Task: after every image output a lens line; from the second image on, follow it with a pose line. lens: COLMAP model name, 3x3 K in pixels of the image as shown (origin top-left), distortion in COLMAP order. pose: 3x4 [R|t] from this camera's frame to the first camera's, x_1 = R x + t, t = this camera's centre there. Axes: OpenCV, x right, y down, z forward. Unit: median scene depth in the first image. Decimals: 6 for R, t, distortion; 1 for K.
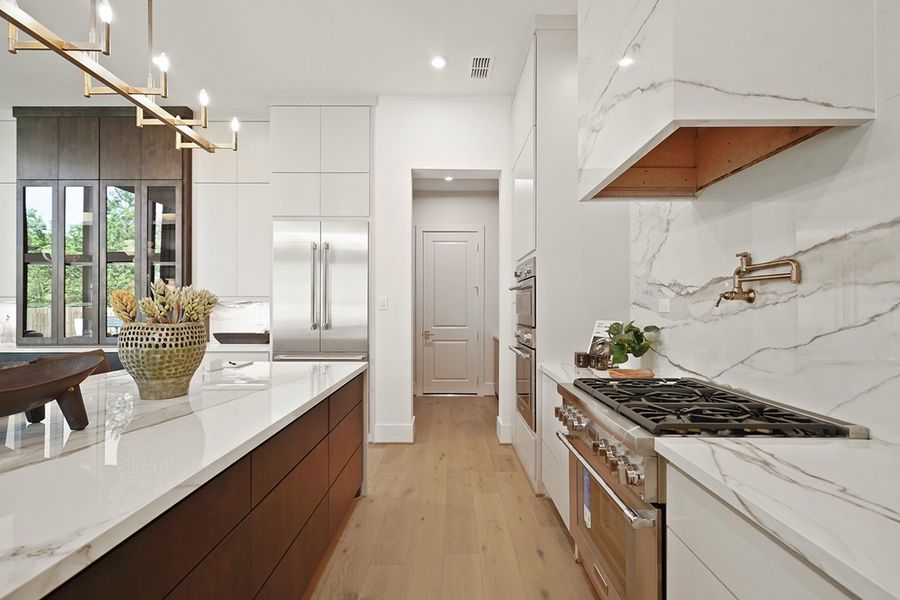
lens RADIAL K [[442.2, 0, 450.0], [0, 442.2, 300.0], [0, 0, 1]] dist [0.014518, -0.000010]
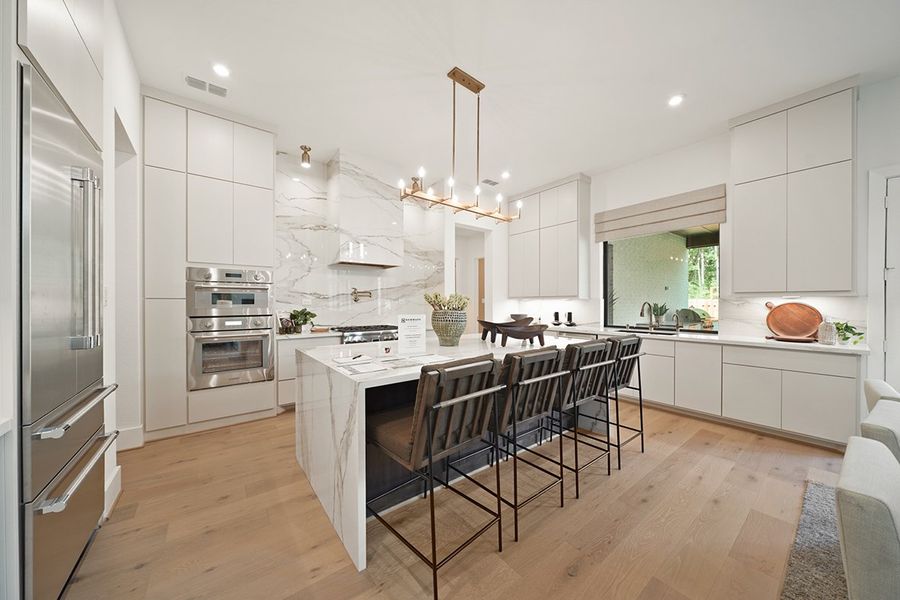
lens RADIAL K [[311.4, 0, 451.5], [0, 311.4, 303.4], [0, 0, 1]] dist [-0.007221, 0.000006]
pose [[-0.620659, -0.003764, 0.784072, -1.526328], [-0.013106, 0.999899, -0.005575, 0.020320], [-0.783971, -0.013737, -0.620645, 1.654867]]
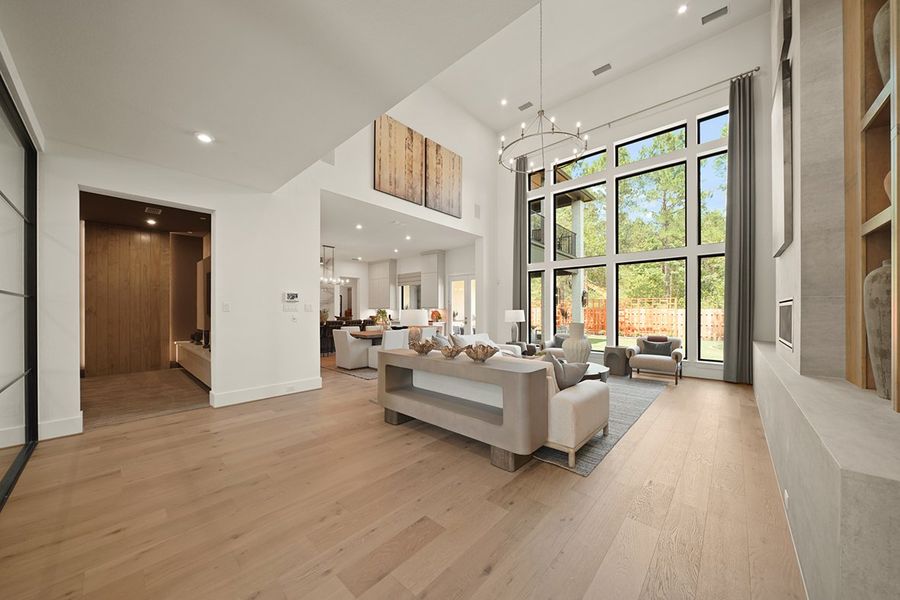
lens RADIAL K [[311.4, 0, 451.5], [0, 311.4, 303.4], [0, 0, 1]] dist [-0.007221, 0.000006]
pose [[-0.745614, 0.014481, 0.666221, -4.810187], [-0.011479, 0.999336, -0.034569, 0.042691], [-0.666280, -0.033423, -0.744953, 2.946028]]
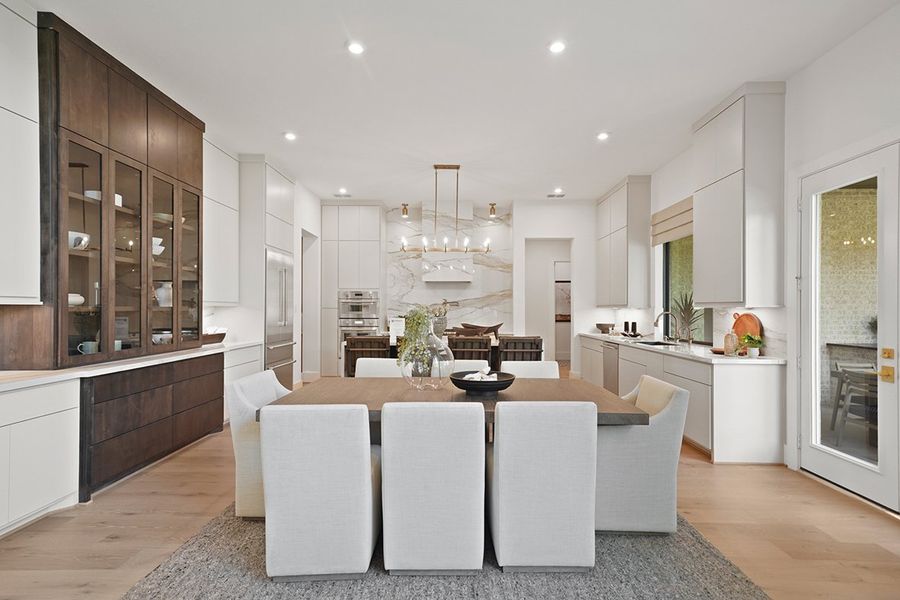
lens RADIAL K [[442.2, 0, 450.0], [0, 442.2, 300.0], [0, 0, 1]] dist [0.014518, -0.000010]
pose [[0.010606, 0.018249, 0.999777, -3.339940], [-0.018380, 0.999668, -0.018052, -0.012196], [-0.999775, -0.018185, 0.010937, 0.761001]]
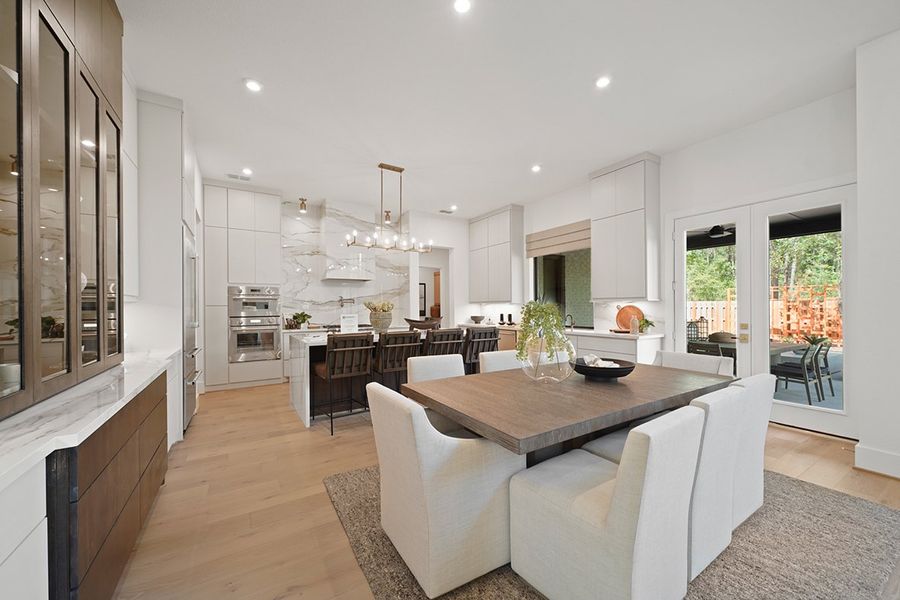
lens RADIAL K [[347.0, 0, 452.6], [0, 347.0, 304.6], [0, 0, 1]] dist [0.001109, -0.000038]
pose [[-0.536831, 0.007070, 0.843660, -2.688035], [-0.007008, 0.999893, -0.012839, 0.019422], [-0.843661, -0.012805, -0.536724, 1.699068]]
